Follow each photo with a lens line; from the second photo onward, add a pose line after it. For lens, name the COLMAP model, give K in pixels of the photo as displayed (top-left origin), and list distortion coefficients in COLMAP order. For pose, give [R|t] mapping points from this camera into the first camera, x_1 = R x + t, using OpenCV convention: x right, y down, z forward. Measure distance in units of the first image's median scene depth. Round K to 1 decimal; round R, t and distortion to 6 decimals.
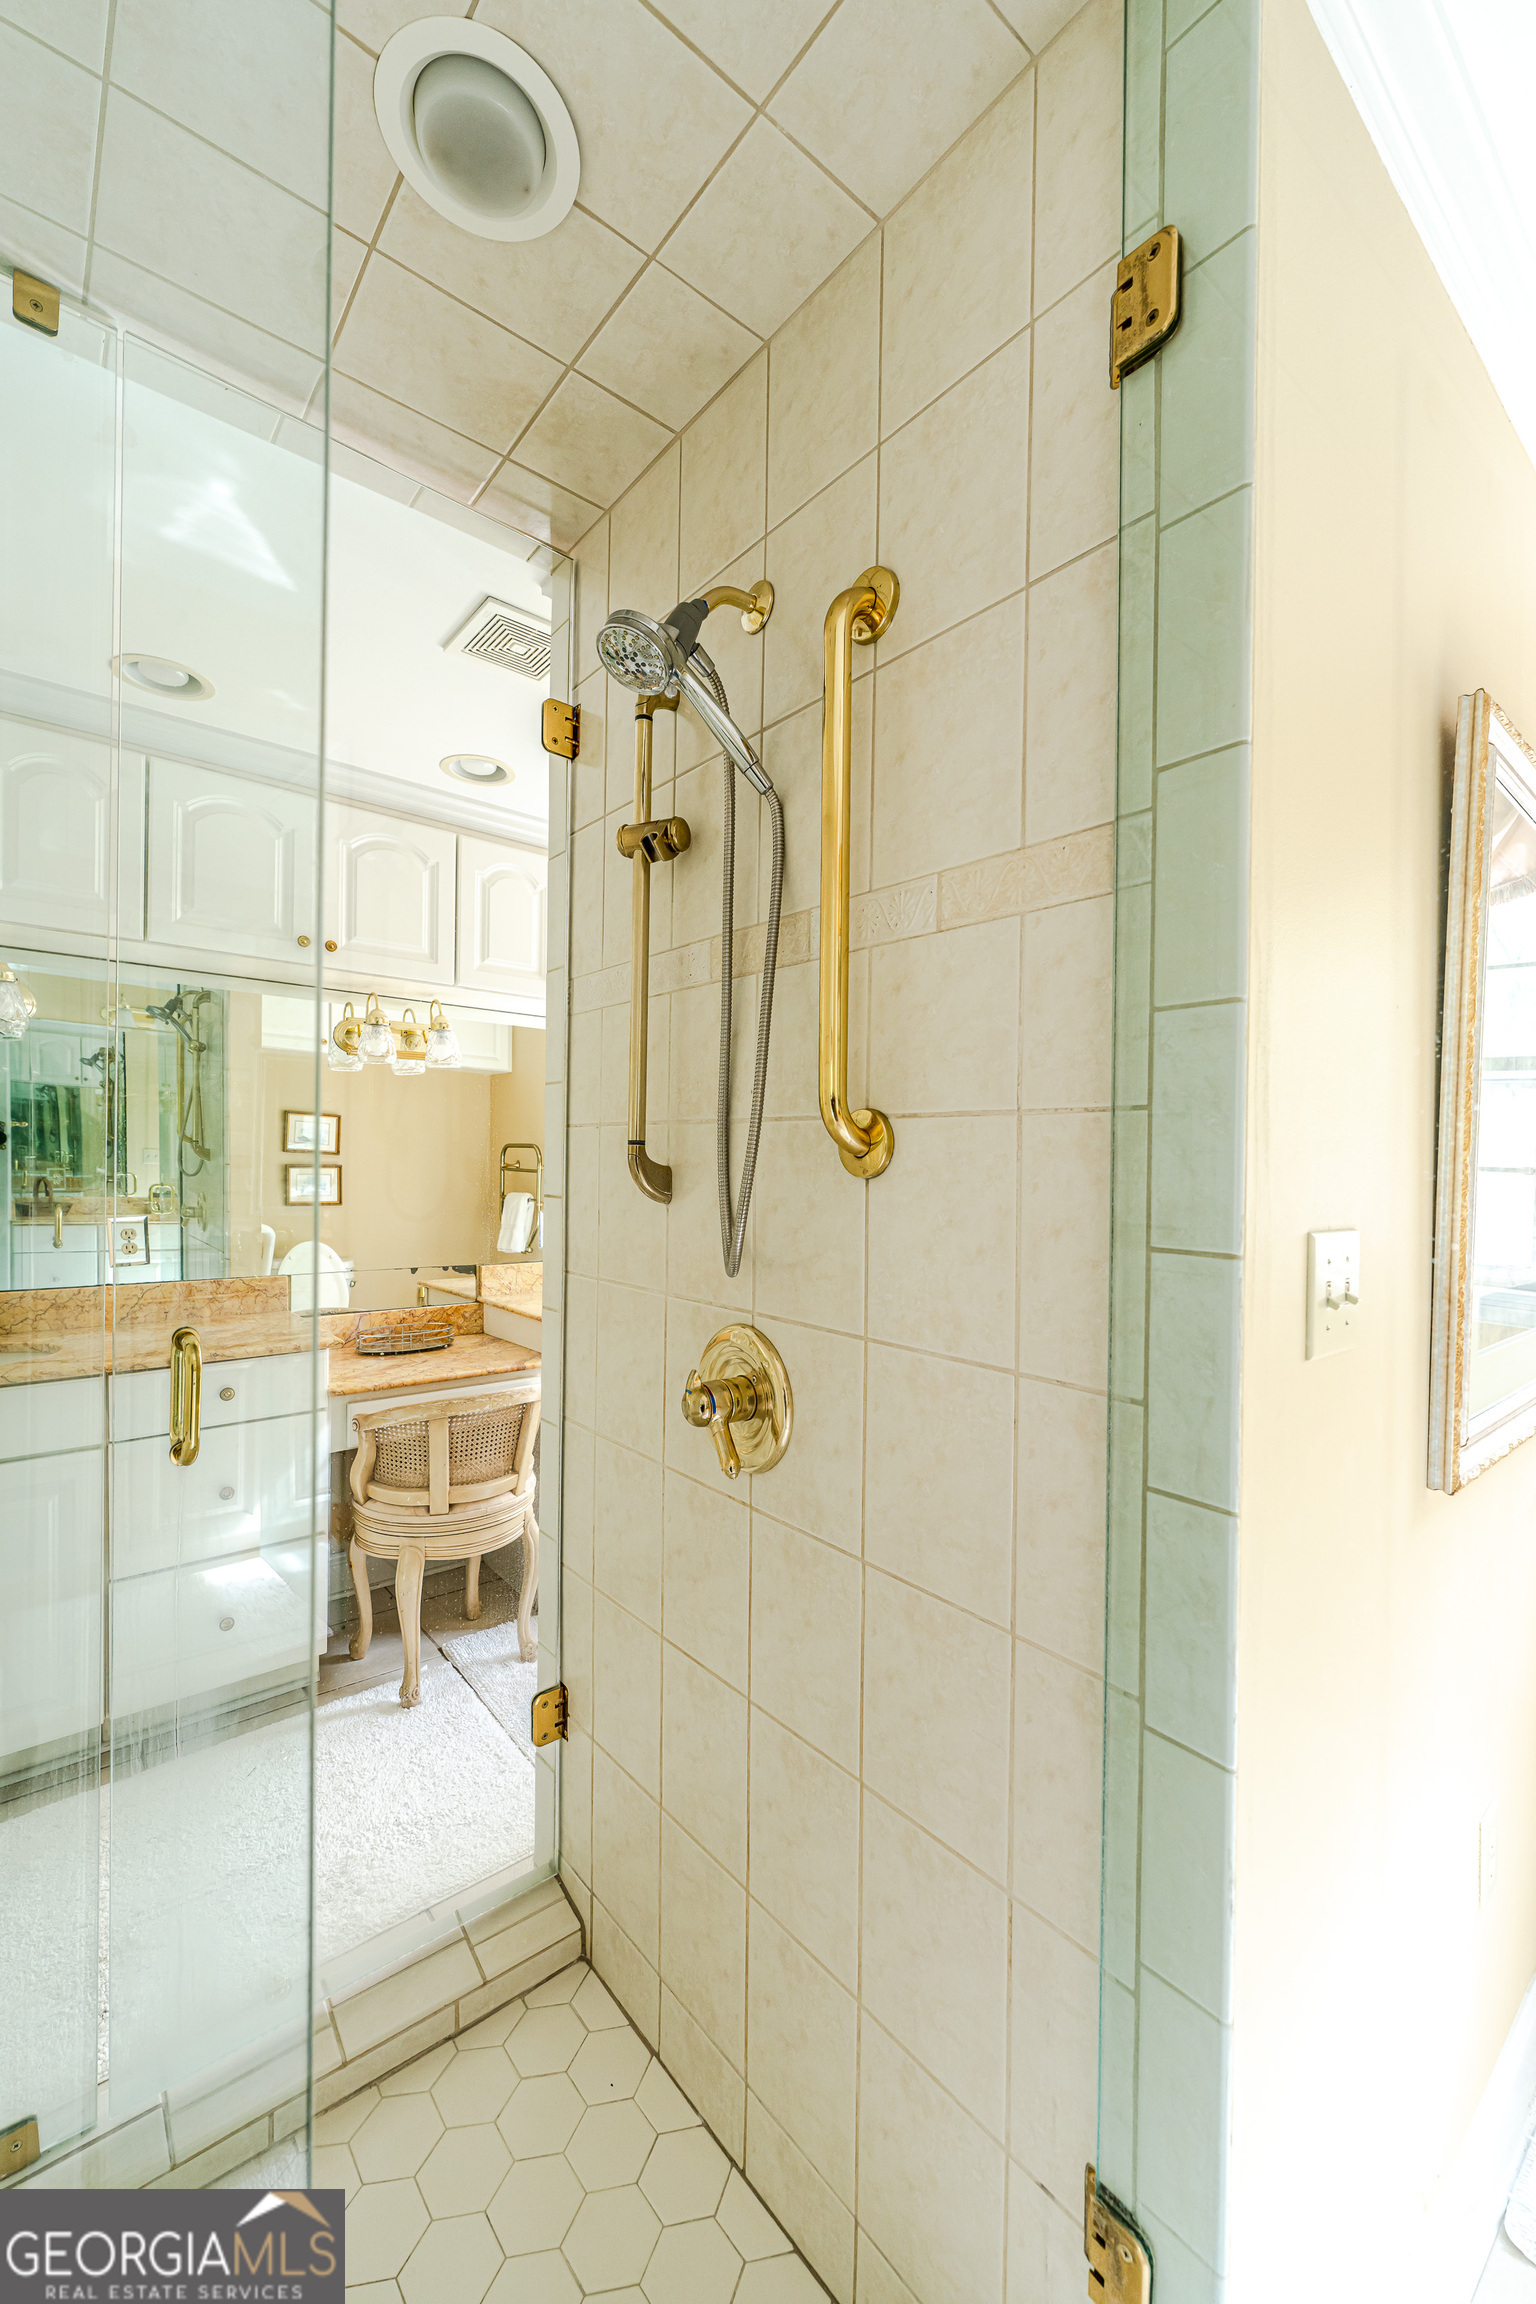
lens RADIAL K [[920.8, 0, 768.2], [0, 920.8, 1162.3], [0, 0, 1]] dist [0.000277, 0.000220]
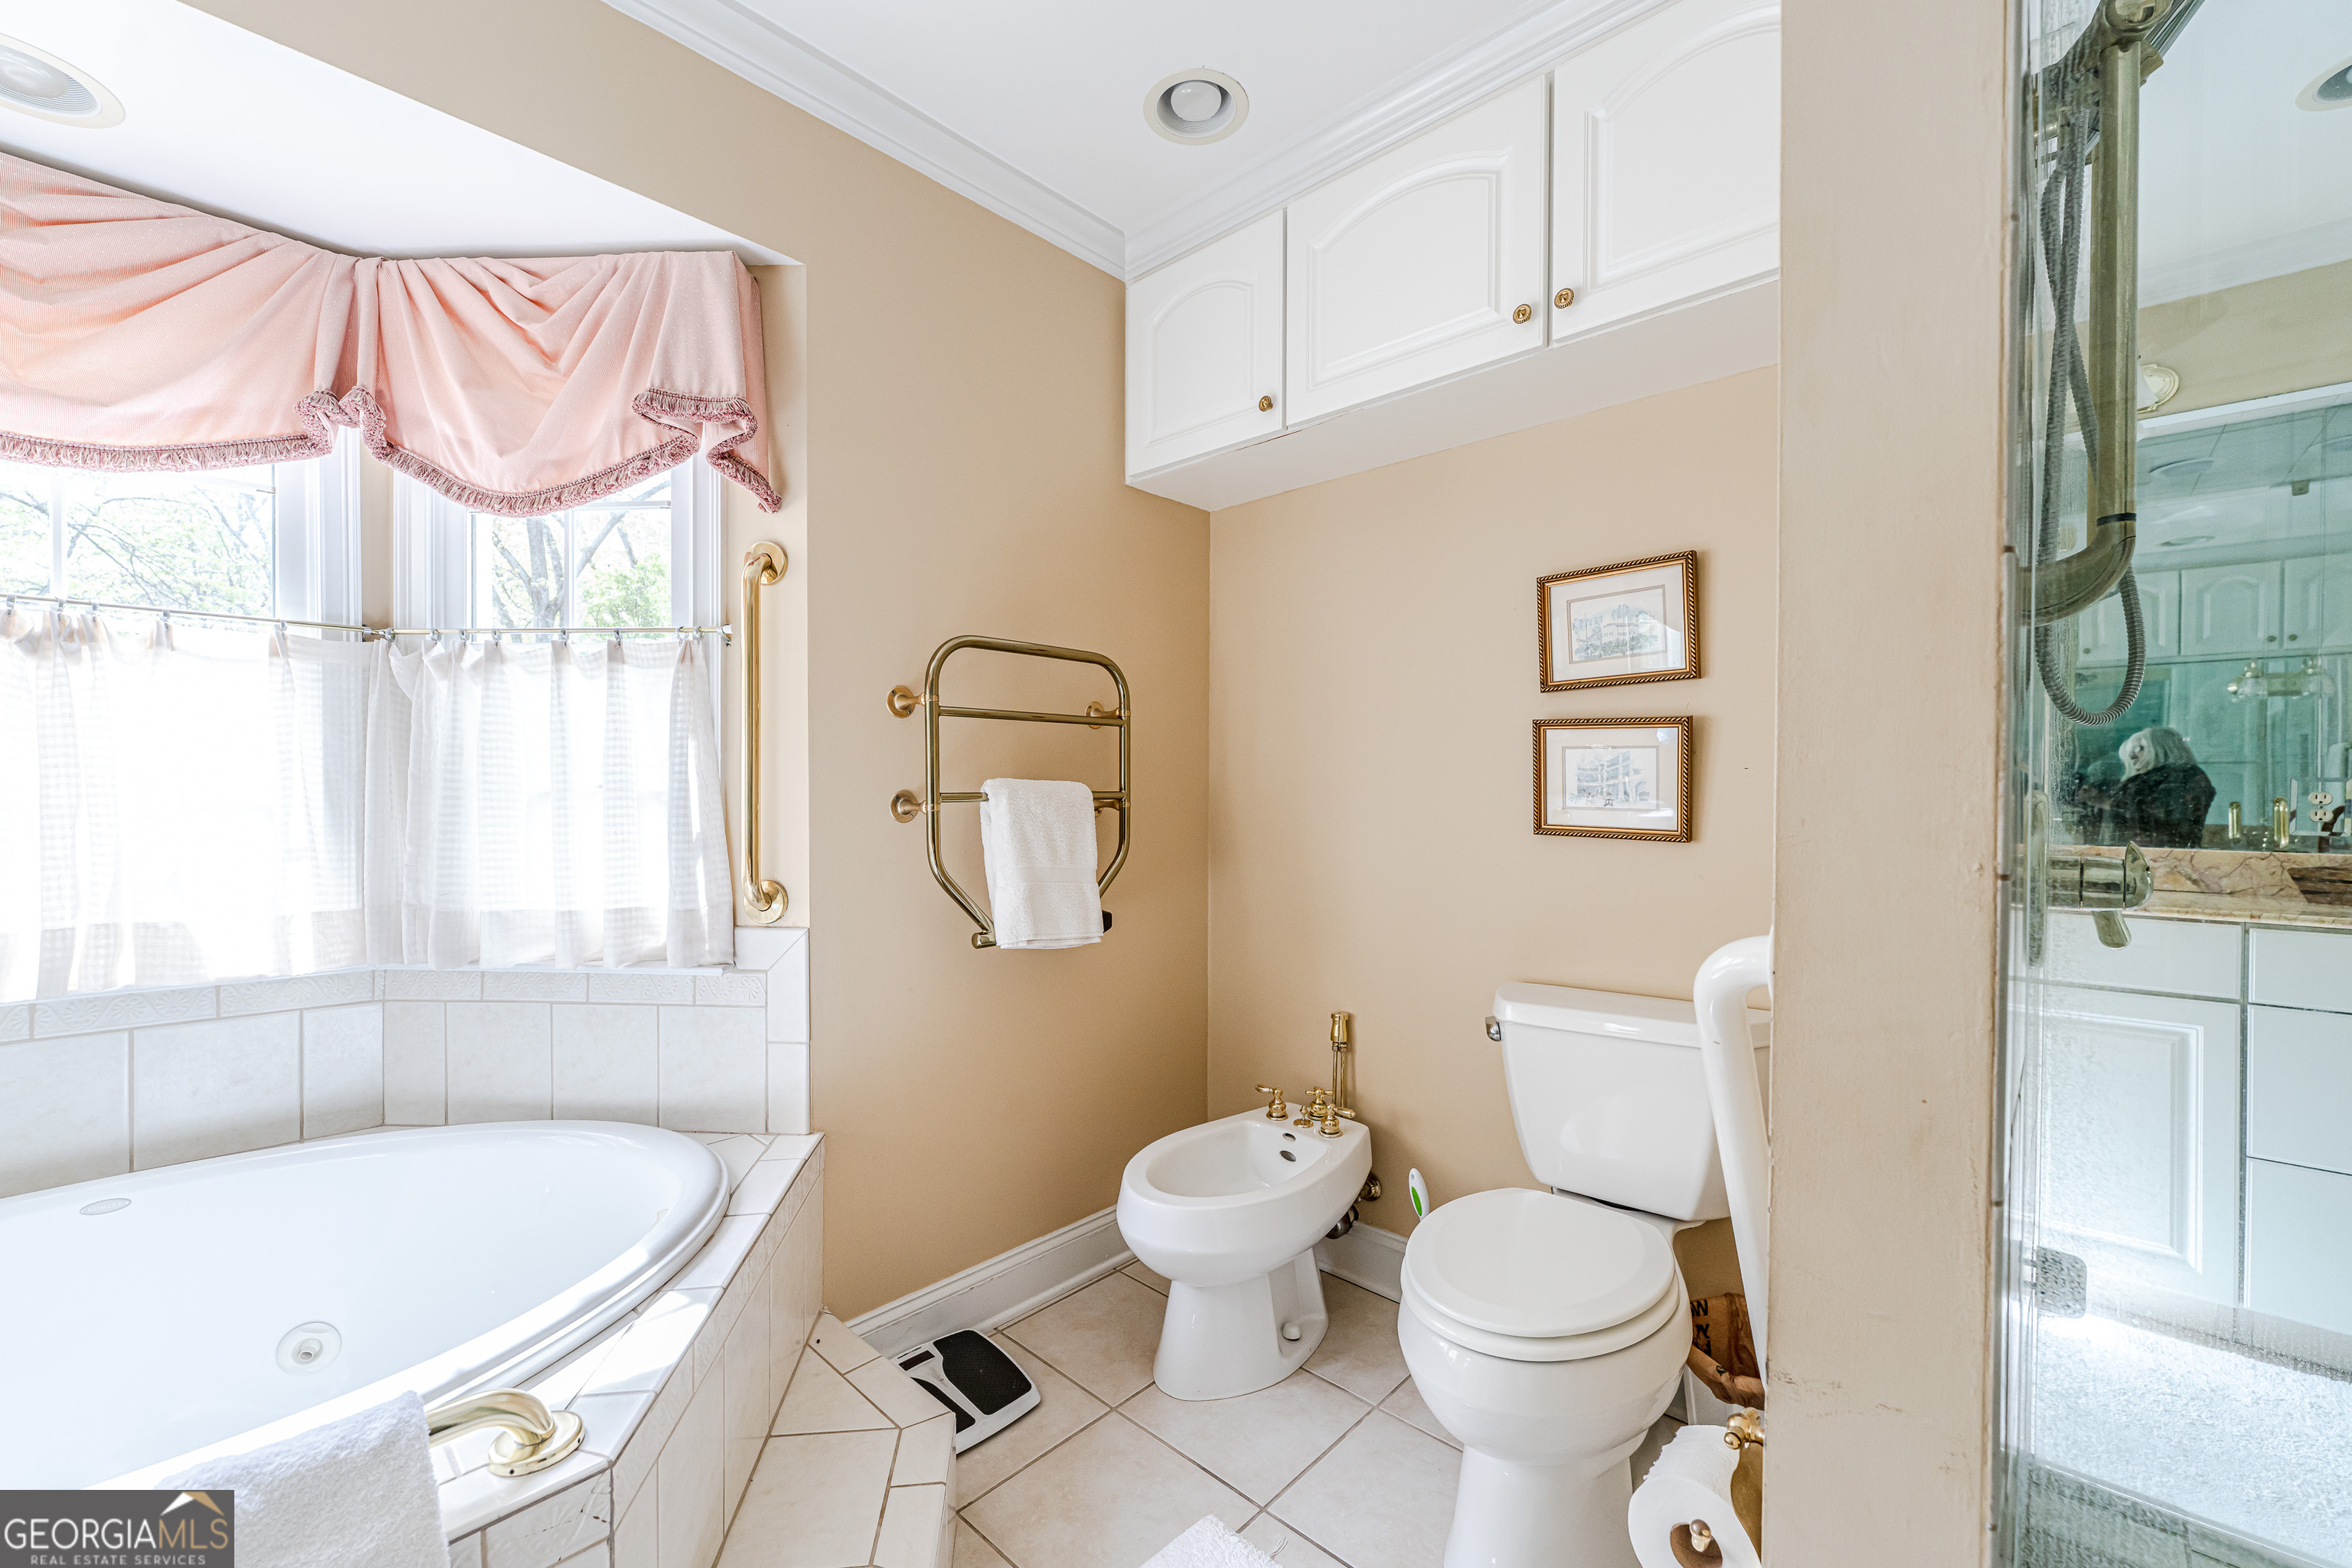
lens RADIAL K [[940.0, 0, 1175.6], [0, 940.0, 788.1], [0, 0, 1]] dist [0.000277, 0.000220]
pose [[0.138181, -0.005373, -0.990392, -0.171139], [-0.002154, 0.999981, -0.005725, 0.030830], [0.990405, 0.002924, 0.138166, 0.798354]]
